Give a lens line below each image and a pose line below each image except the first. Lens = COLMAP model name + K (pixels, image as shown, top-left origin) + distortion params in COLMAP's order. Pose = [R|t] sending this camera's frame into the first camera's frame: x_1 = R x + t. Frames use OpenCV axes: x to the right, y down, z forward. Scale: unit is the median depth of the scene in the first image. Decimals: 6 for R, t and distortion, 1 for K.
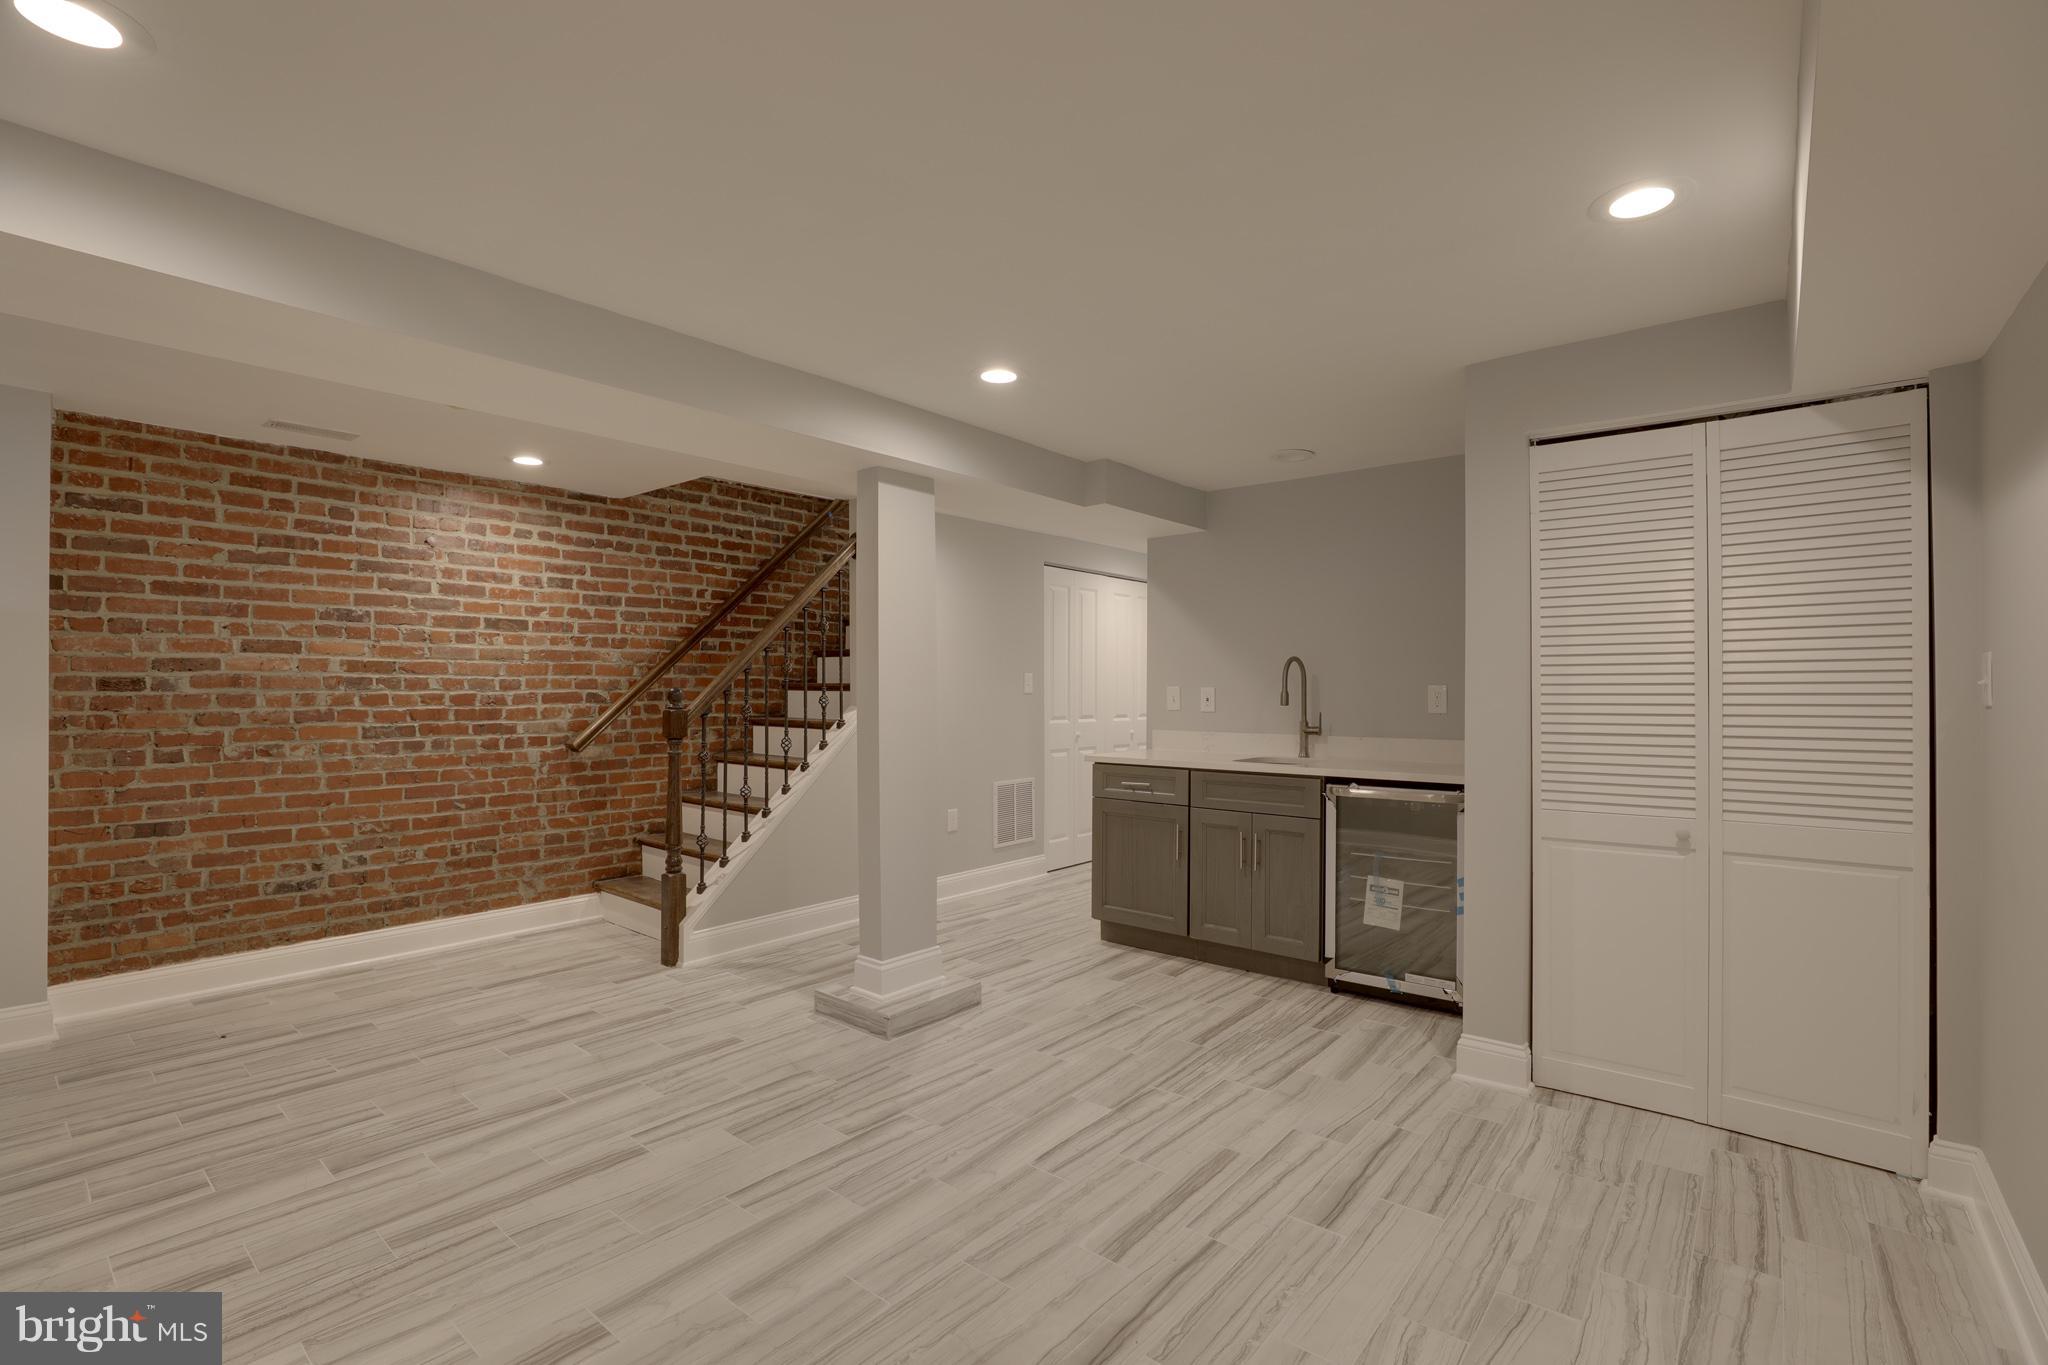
lens RADIAL K [[930.2, 0, 1024.0], [0, 930.2, 682.5], [0, 0, 1]] dist [-0.048281, 0.015144]
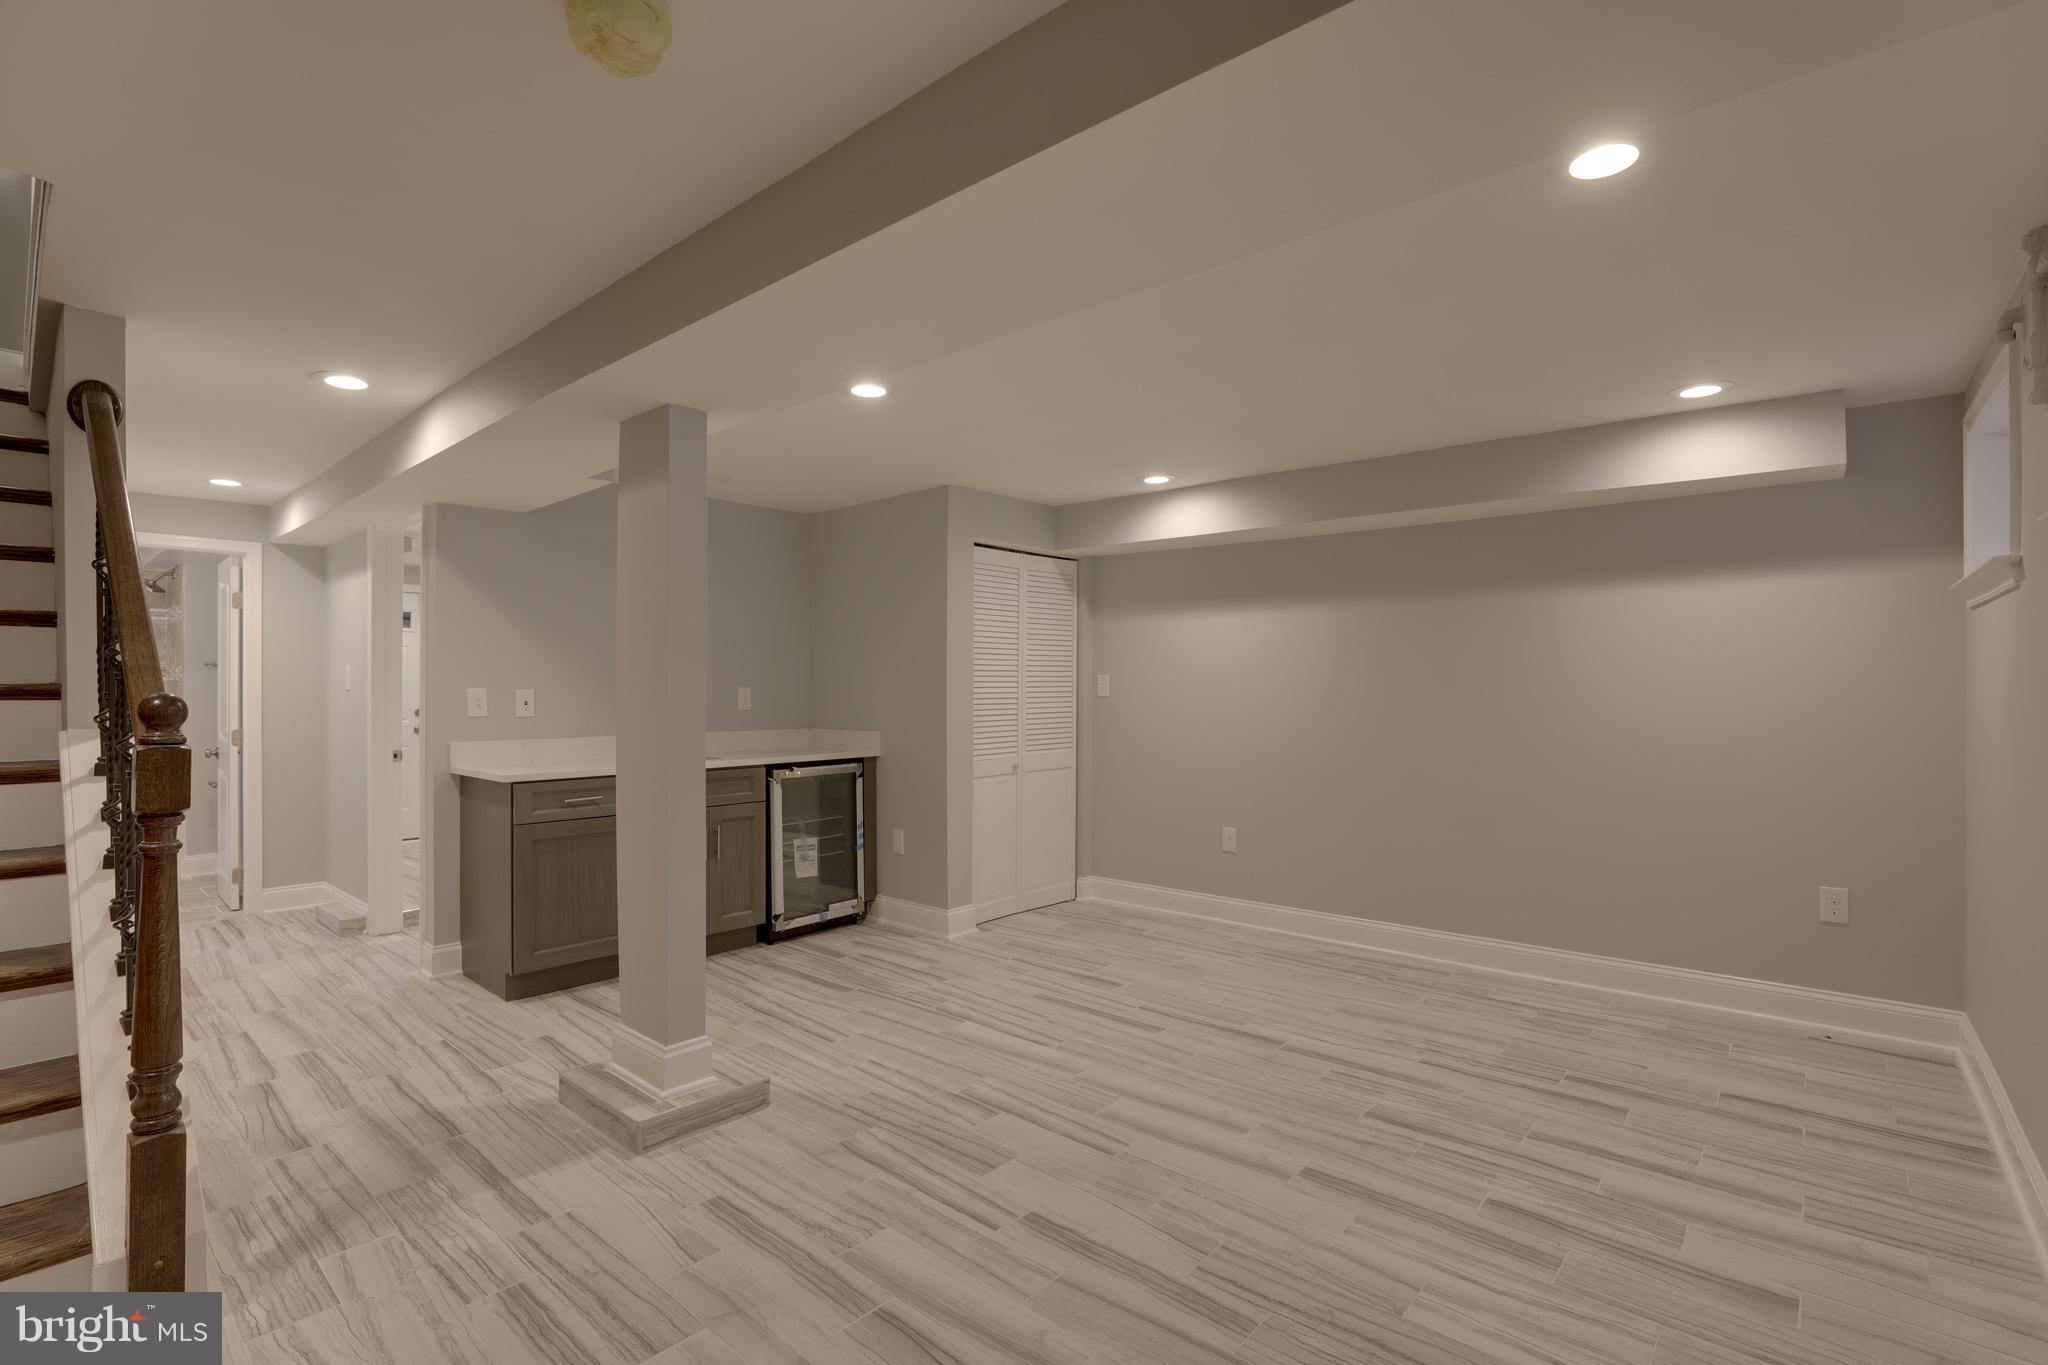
lens RADIAL K [[930.2, 0, 1024.0], [0, 930.2, 682.5], [0, 0, 1]] dist [-0.048281, 0.015144]
pose [[0.022758, 0.004245, 0.999732, -0.934803], [-0.005916, 0.999974, -0.004111, -0.000427], [-0.999723, -0.005821, 0.022783, 0.706197]]
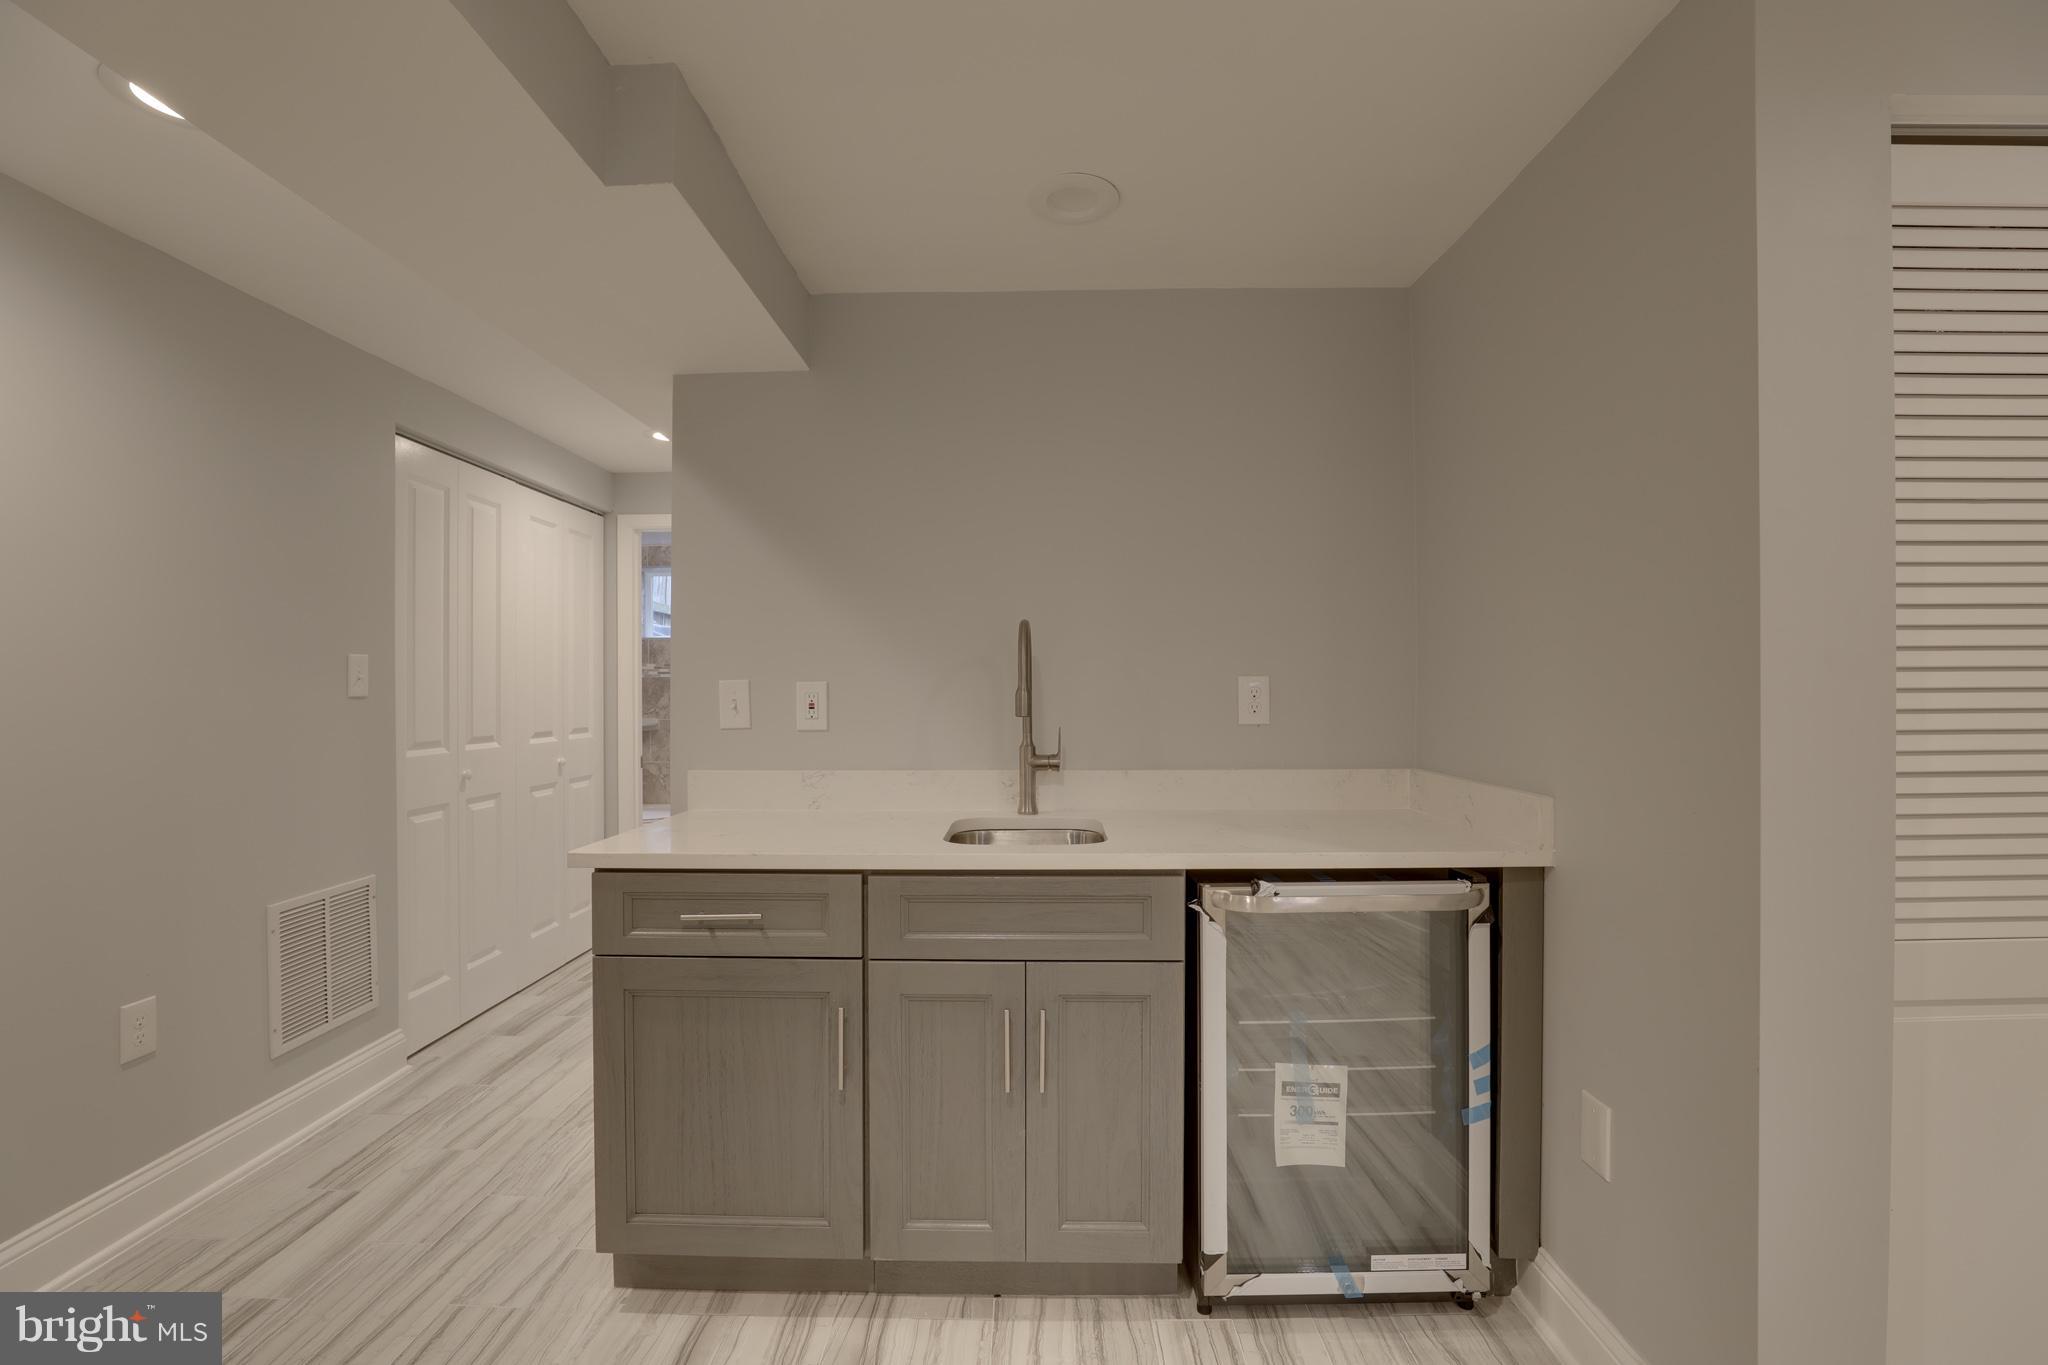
lens RADIAL K [[930.2, 0, 1024.0], [0, 930.2, 682.5], [0, 0, 1]] dist [-0.048281, 0.015144]
pose [[0.777410, -0.002209, 0.628990, -0.040008], [0.000626, 0.999996, 0.002739, 0.006031], [-0.628994, -0.001736, 0.777408, 0.753190]]
